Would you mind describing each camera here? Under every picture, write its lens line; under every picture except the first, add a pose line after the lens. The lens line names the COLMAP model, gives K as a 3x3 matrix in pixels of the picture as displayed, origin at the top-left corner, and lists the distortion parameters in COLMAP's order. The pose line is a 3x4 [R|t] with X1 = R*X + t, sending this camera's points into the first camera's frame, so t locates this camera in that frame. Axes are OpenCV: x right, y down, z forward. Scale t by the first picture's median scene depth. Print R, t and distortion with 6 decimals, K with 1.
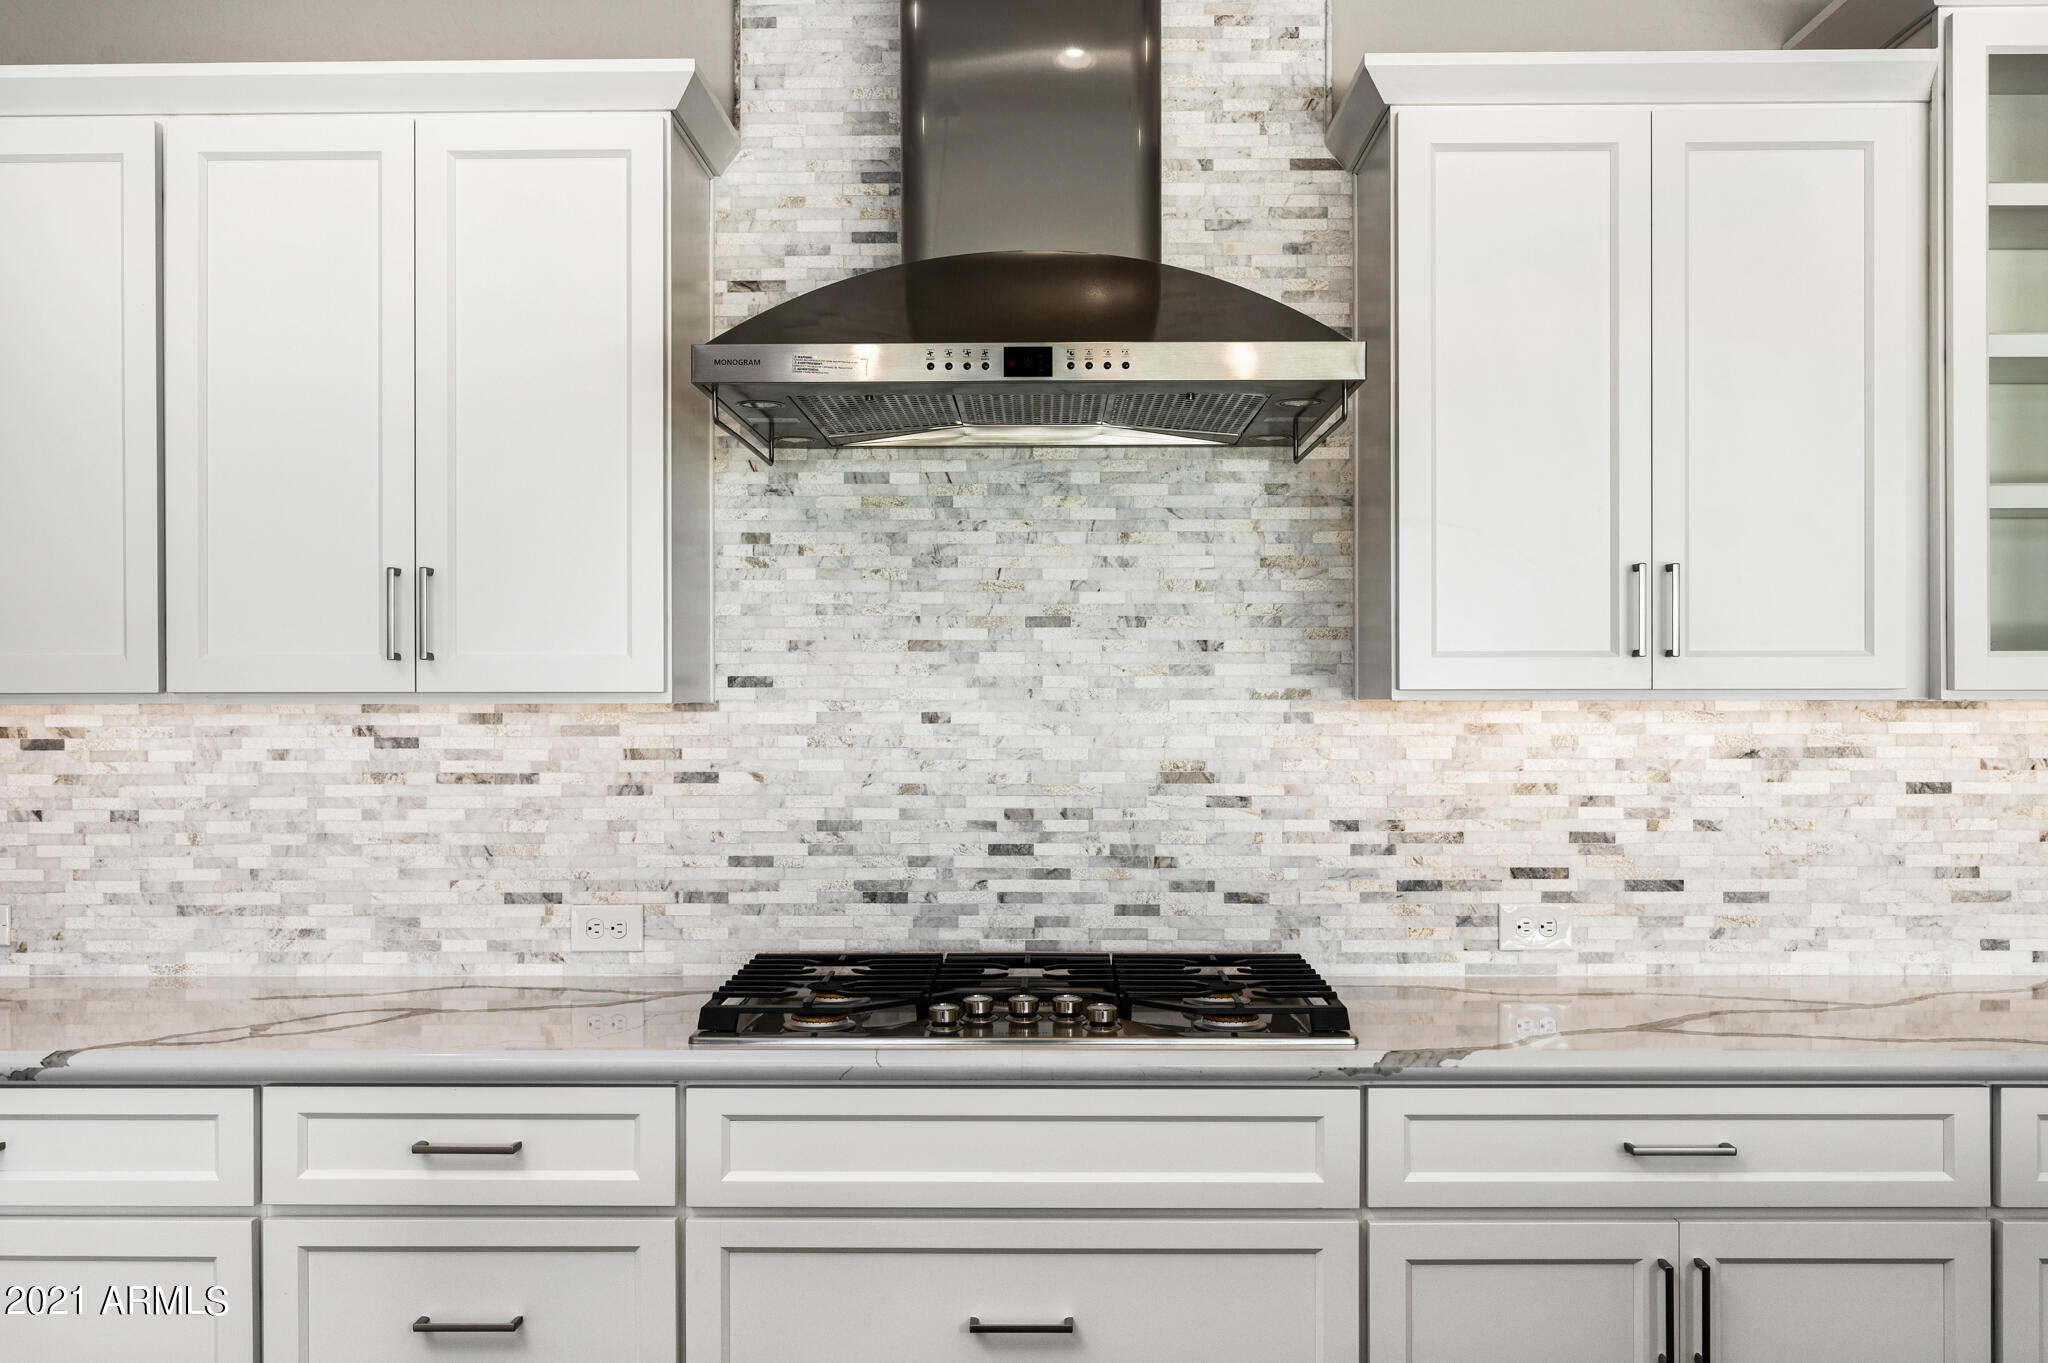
lens RADIAL K [[1776.1, 0, 1024.0], [0, 1776.1, 681.5], [0, 0, 1]] dist [0.004681, 0.000559]
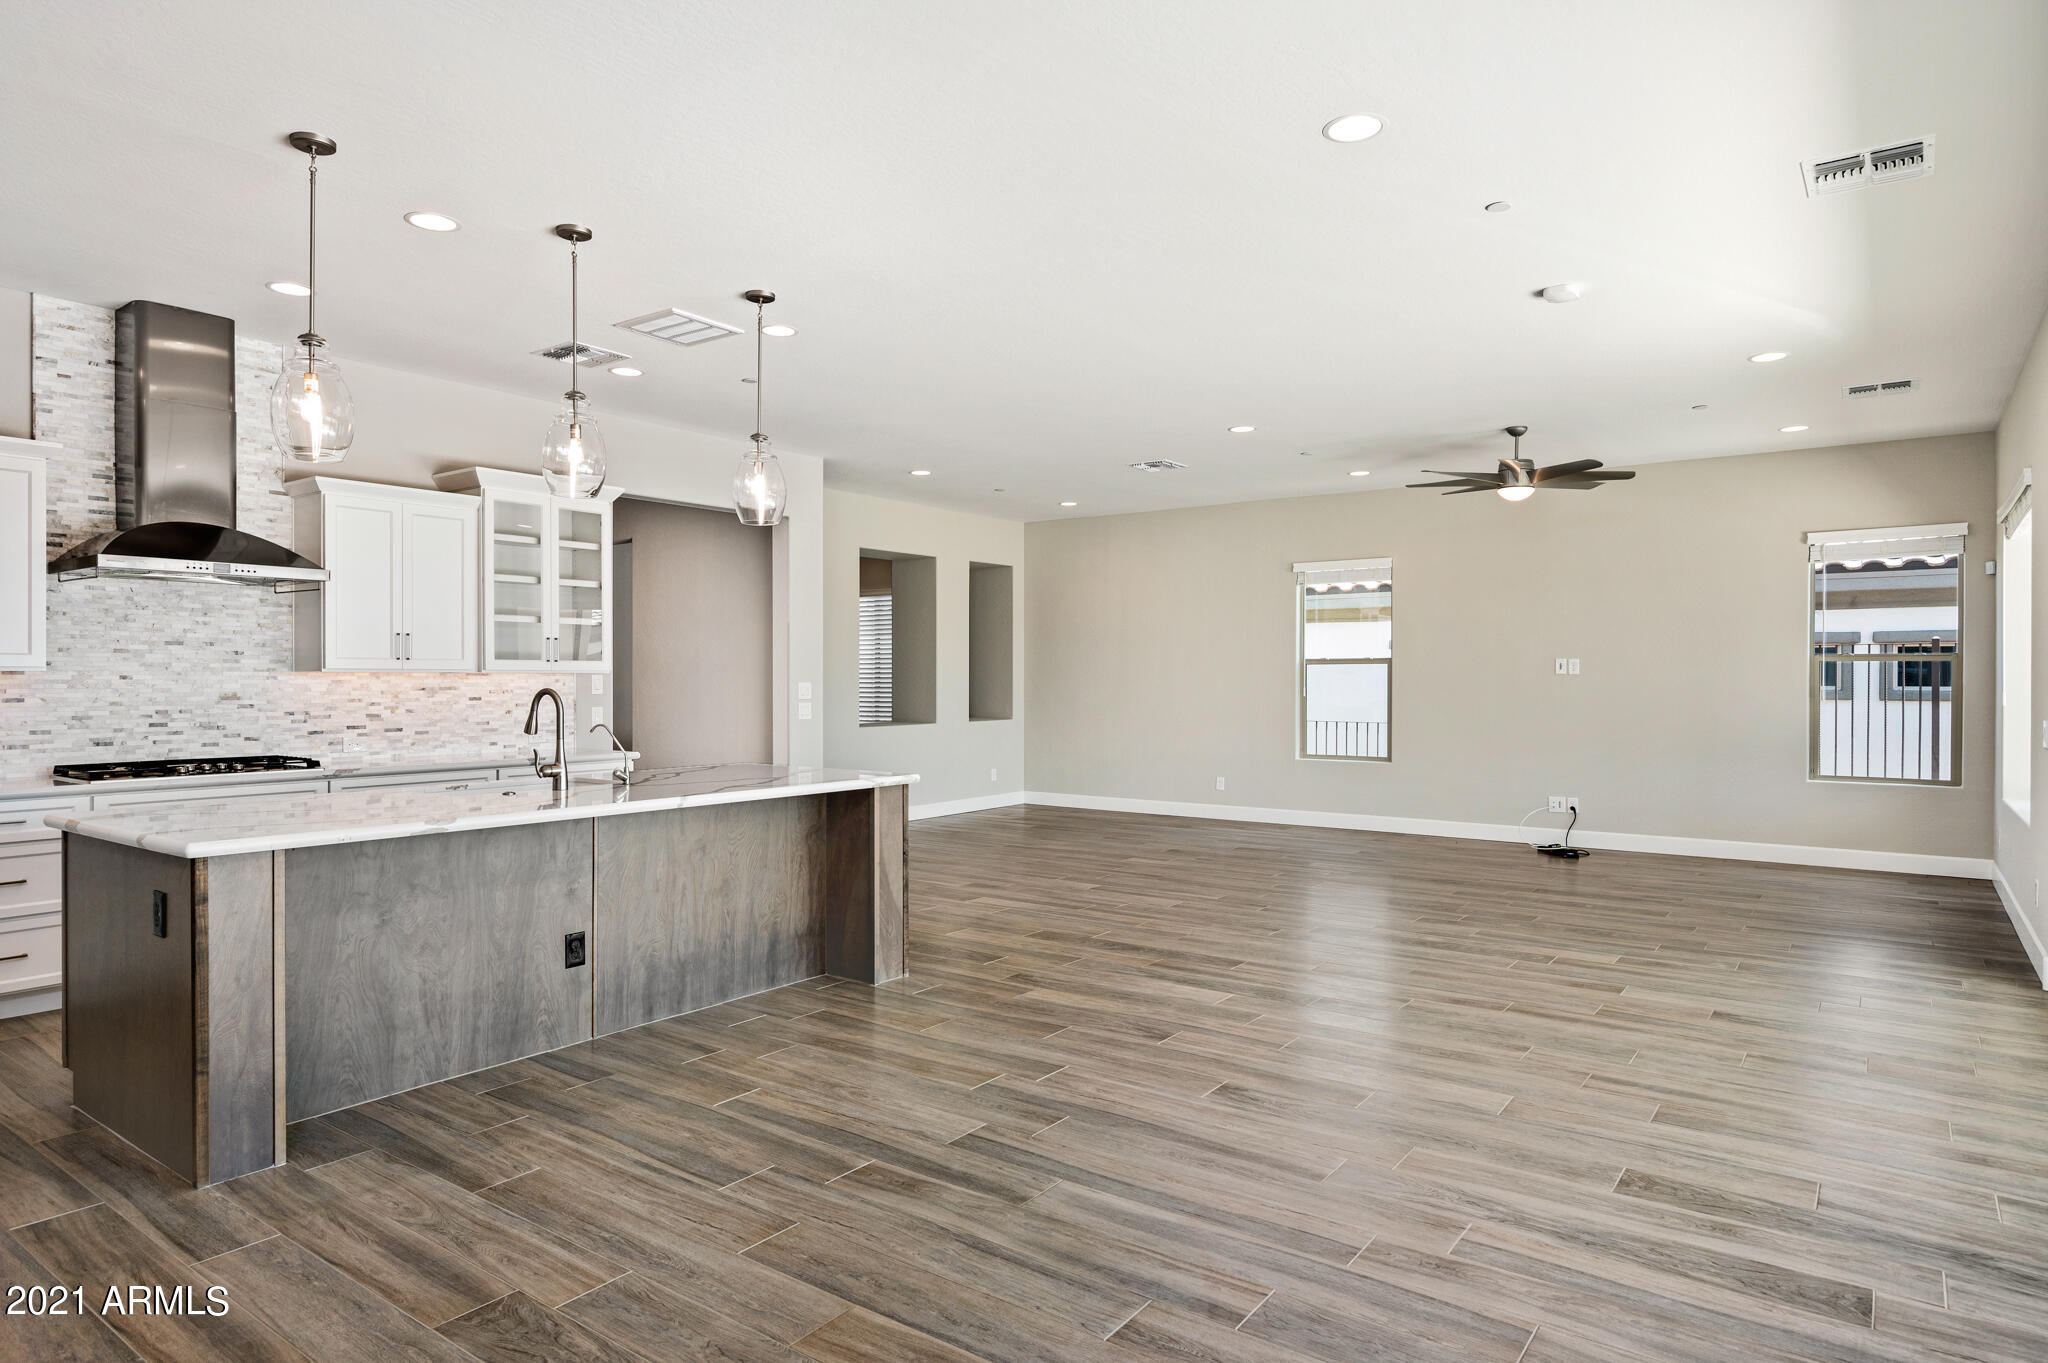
lens RADIAL K [[1179.8, 0, 1024.0], [0, 1179.8, 681.5], [0, 0, 1]] dist [0.000441, 0.000509]
pose [[0.583602, -0.000205, 0.812040, -0.716934], [-0.006381, 0.999968, 0.004838, 0.009097], [-0.812015, -0.008005, 0.583582, -1.179162]]
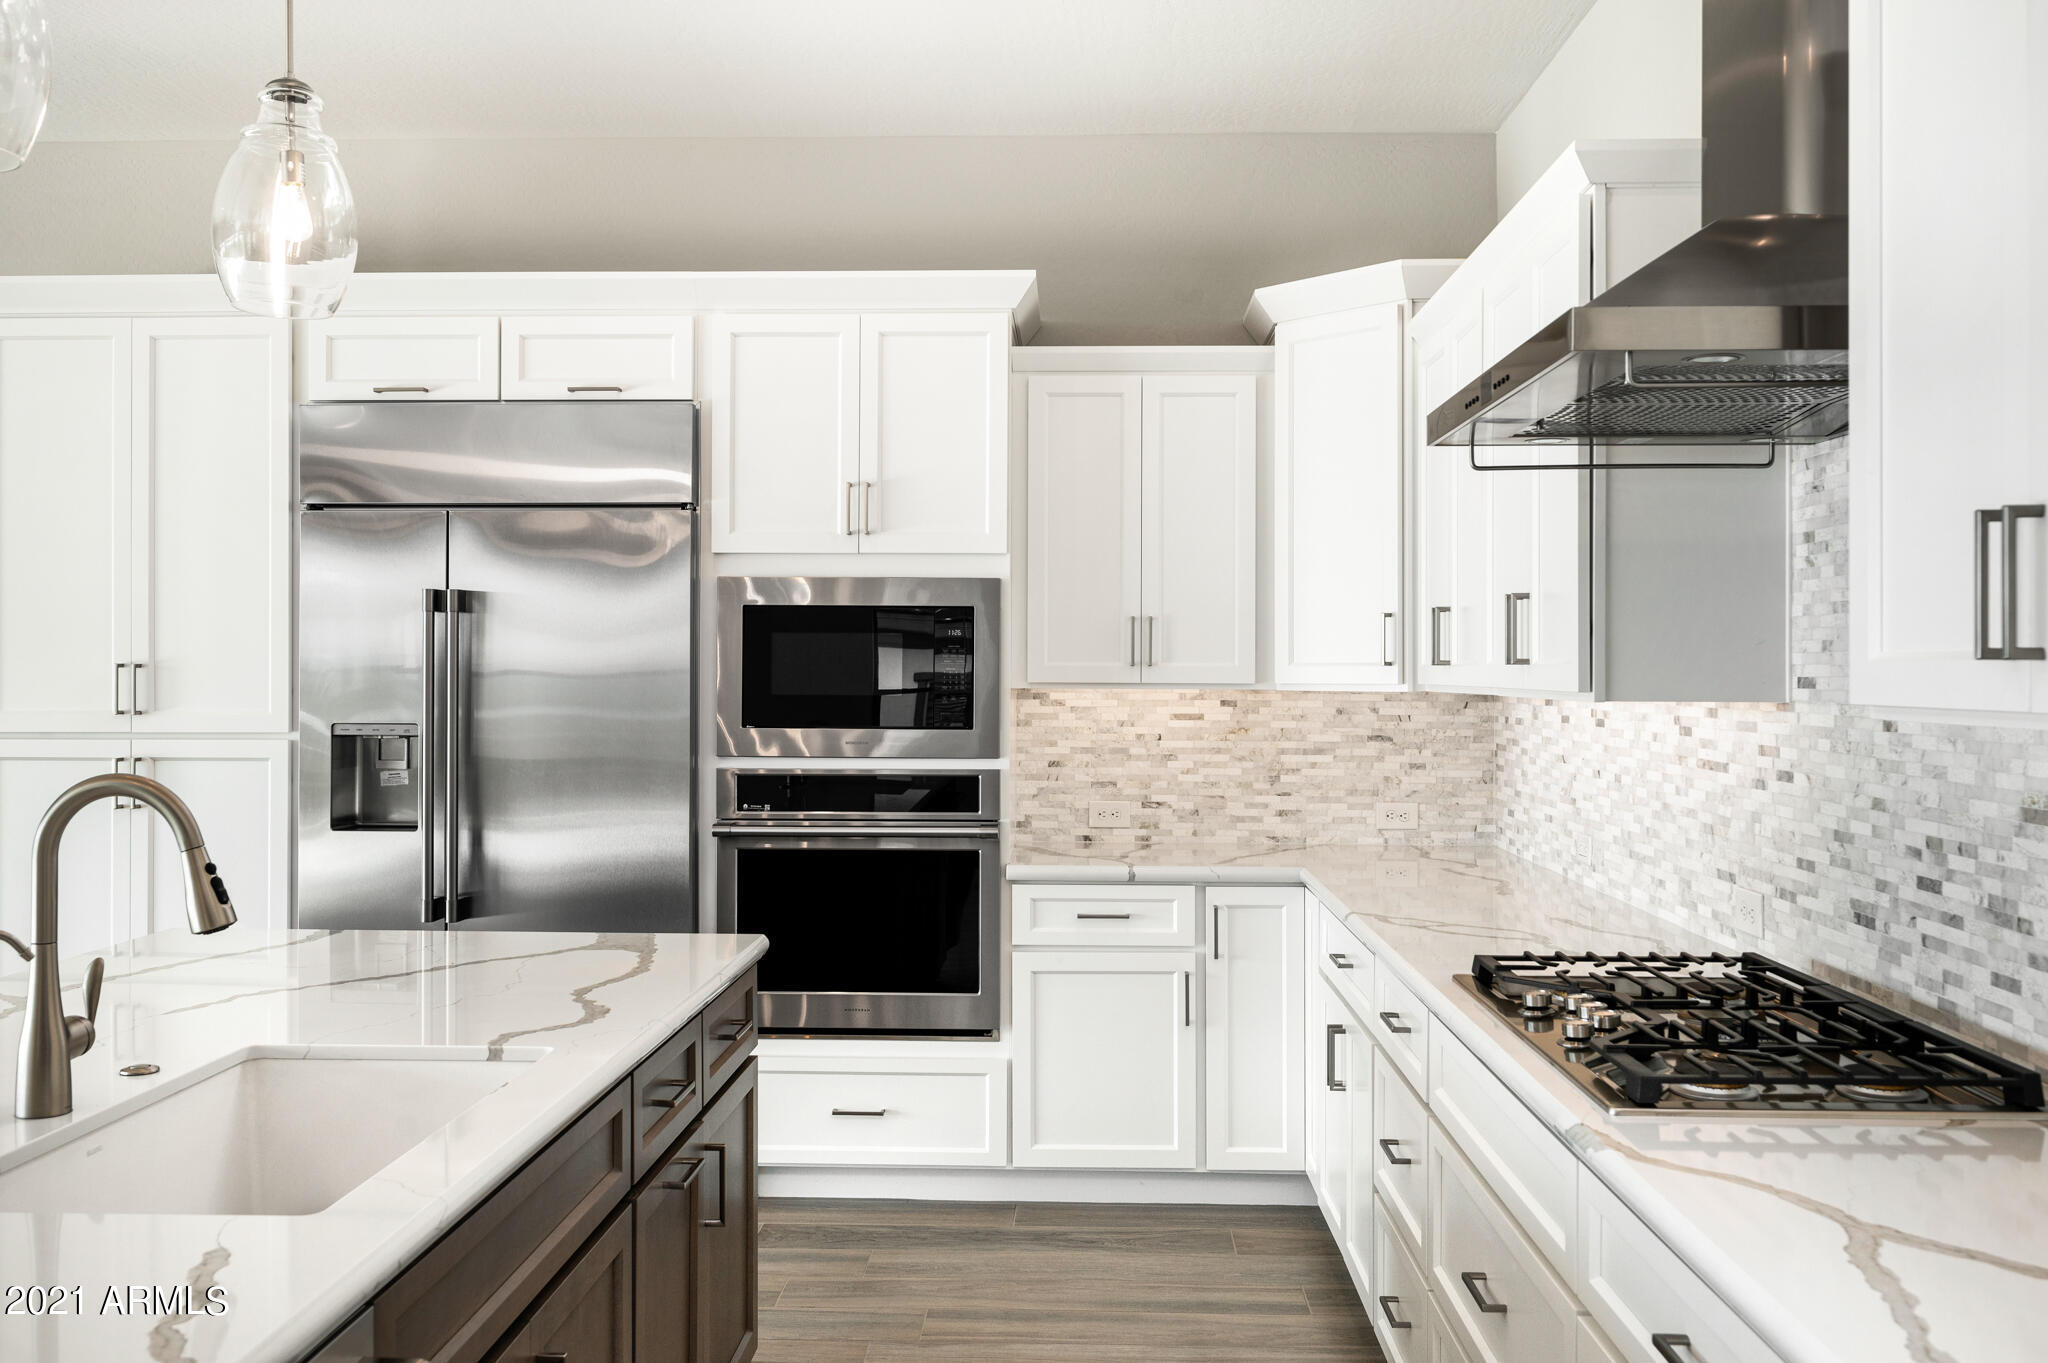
lens RADIAL K [[1776.1, 0, 1024.0], [0, 1776.1, 681.5], [0, 0, 1]] dist [0.004681, 0.000559]
pose [[-0.024291, 0.009174, -0.999663, 0.846951], [0.006573, 0.999938, 0.009017, -0.012375], [0.999683, -0.006352, -0.024350, 0.591721]]
